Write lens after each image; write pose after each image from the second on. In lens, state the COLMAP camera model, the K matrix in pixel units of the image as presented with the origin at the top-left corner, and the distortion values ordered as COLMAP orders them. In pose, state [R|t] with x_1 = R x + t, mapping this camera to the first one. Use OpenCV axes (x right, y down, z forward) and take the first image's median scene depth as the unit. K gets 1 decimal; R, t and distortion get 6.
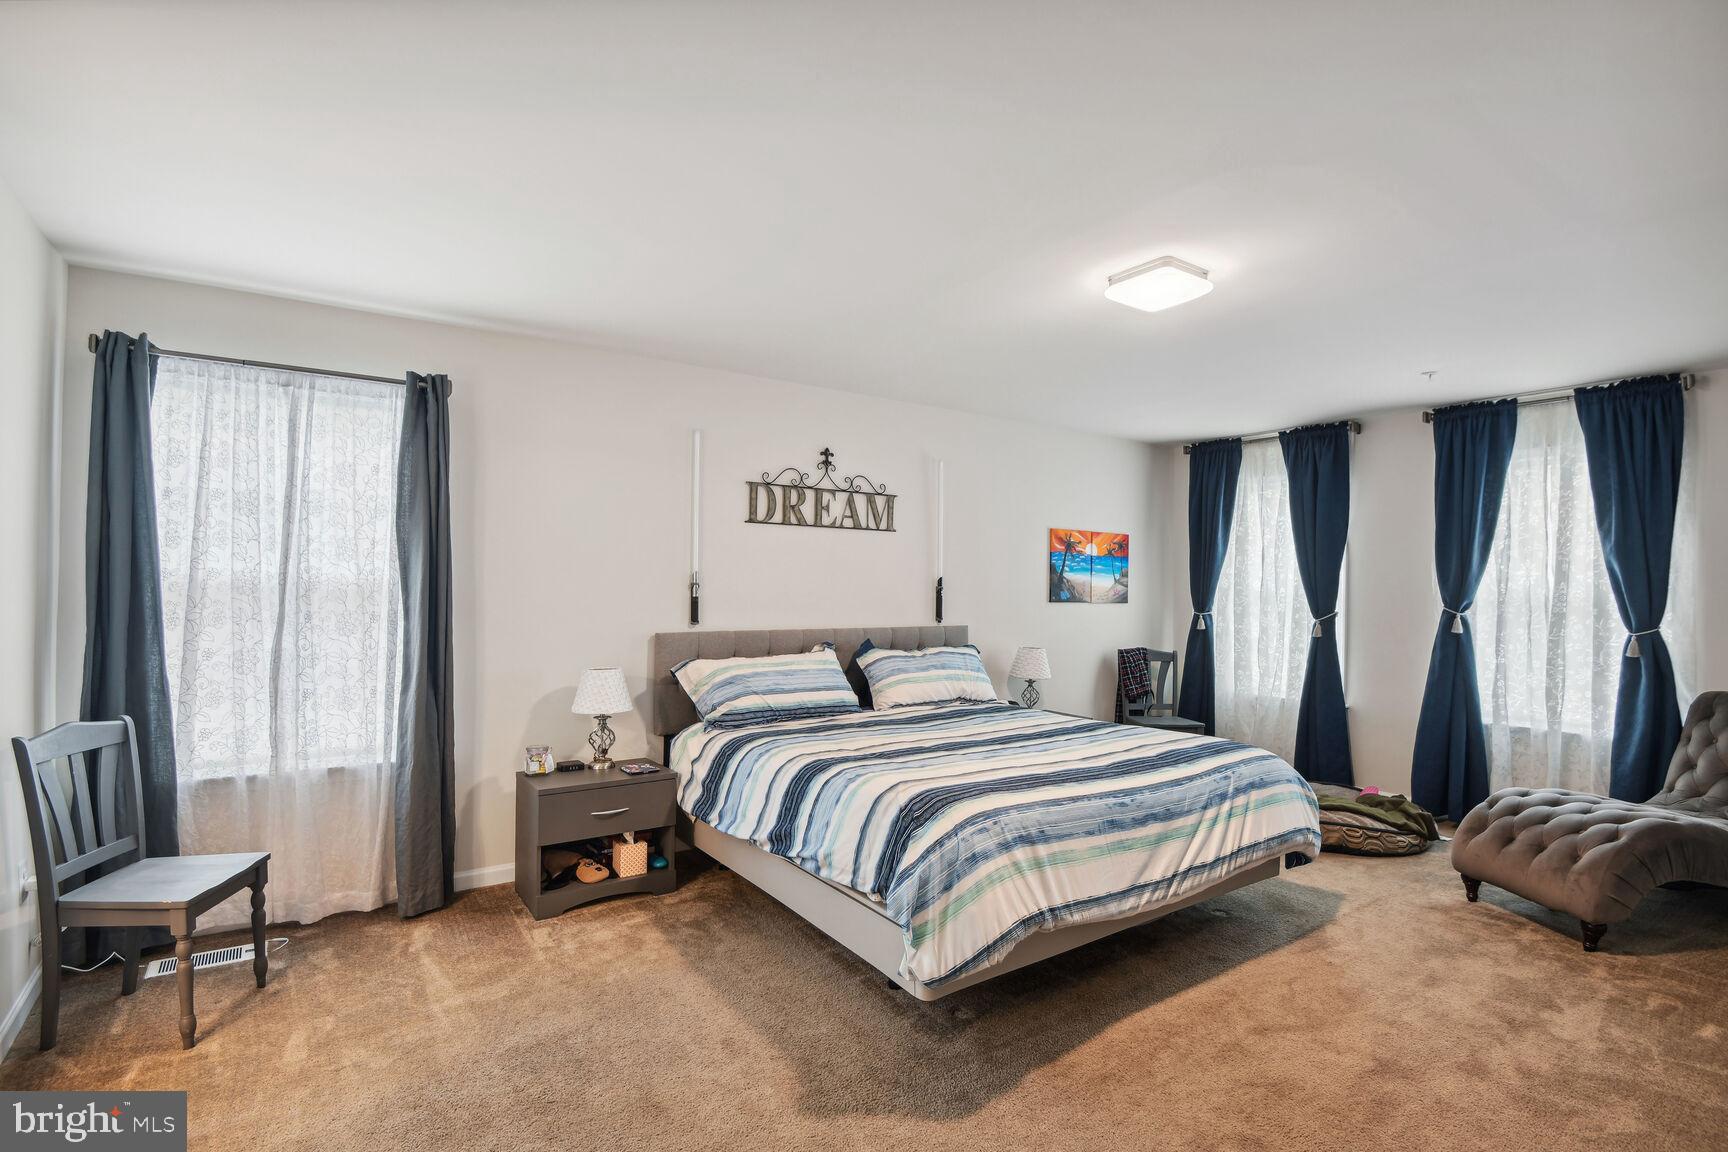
lens RADIAL K [[793.9, 0, 864.0], [0, 793.9, 576.0], [0, 0, 1]] dist [-0.003453, -0.000257]
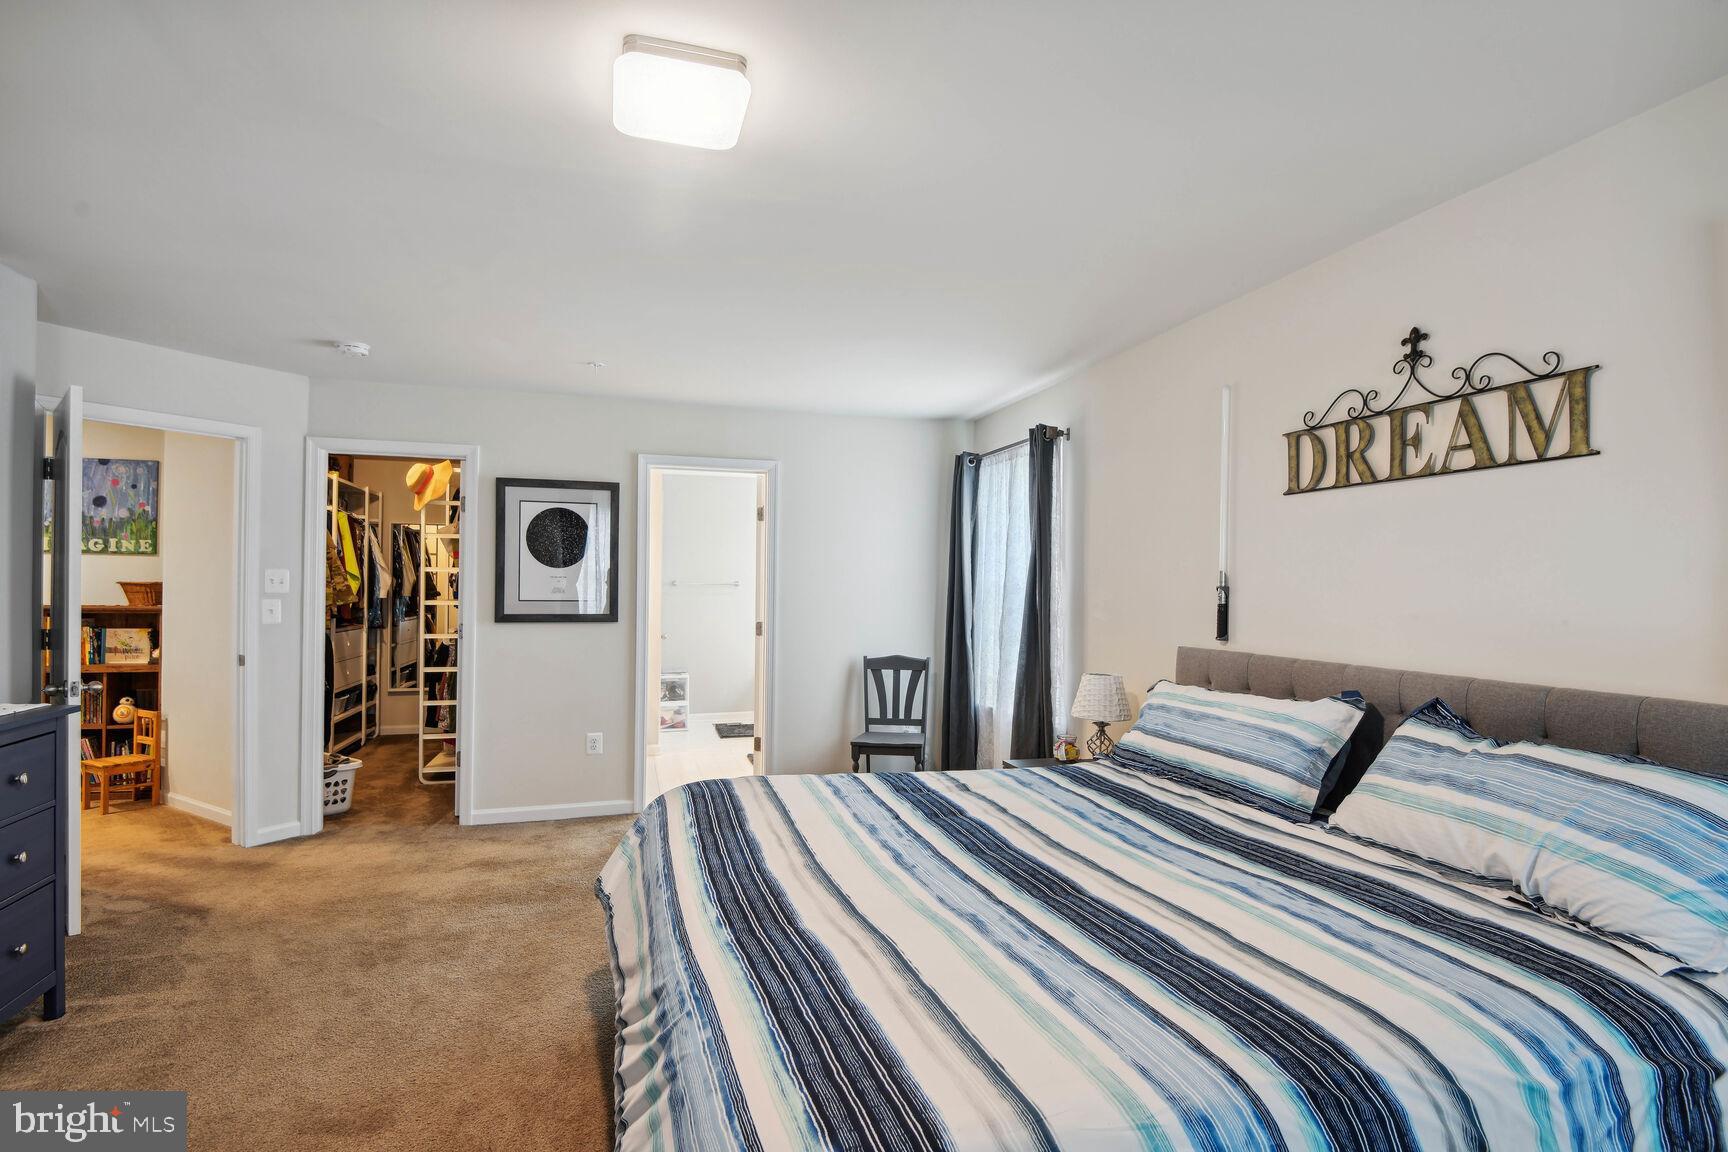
lens RADIAL K [[793.9, 0, 864.0], [0, 793.9, 576.0], [0, 0, 1]] dist [-0.003453, -0.000257]
pose [[-0.259241, -0.026605, -0.965446, 0.556980], [0.005588, 0.999562, -0.029045, 0.017259], [0.965797, -0.012925, -0.258979, 0.785925]]
